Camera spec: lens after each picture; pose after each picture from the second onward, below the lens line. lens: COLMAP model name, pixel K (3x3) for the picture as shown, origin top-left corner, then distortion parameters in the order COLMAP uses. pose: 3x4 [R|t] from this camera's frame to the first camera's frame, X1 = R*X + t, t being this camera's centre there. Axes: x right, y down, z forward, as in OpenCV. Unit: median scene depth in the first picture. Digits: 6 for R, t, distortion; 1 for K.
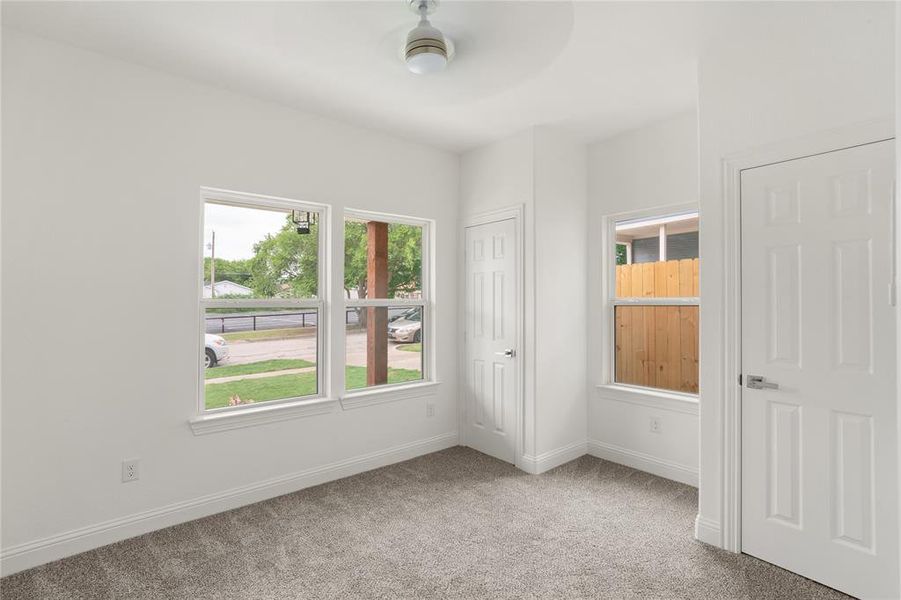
lens RADIAL K [[418.0, 0, 453.3], [0, 418.0, 301.3], [0, 0, 1]] dist [-0.011111, 0.000325]
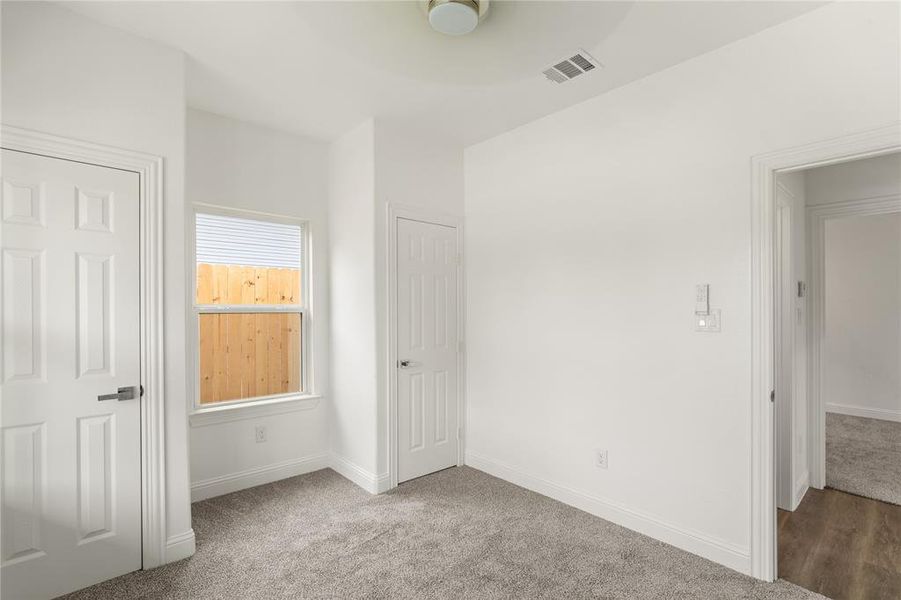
lens RADIAL K [[418.0, 0, 453.3], [0, 418.0, 301.3], [0, 0, 1]] dist [-0.011111, 0.000325]
pose [[-0.029206, 0.021529, 0.999342, -0.527020], [-0.001746, 0.999765, -0.021589, 0.002901], [-0.999572, -0.002375, -0.029162, 0.586148]]
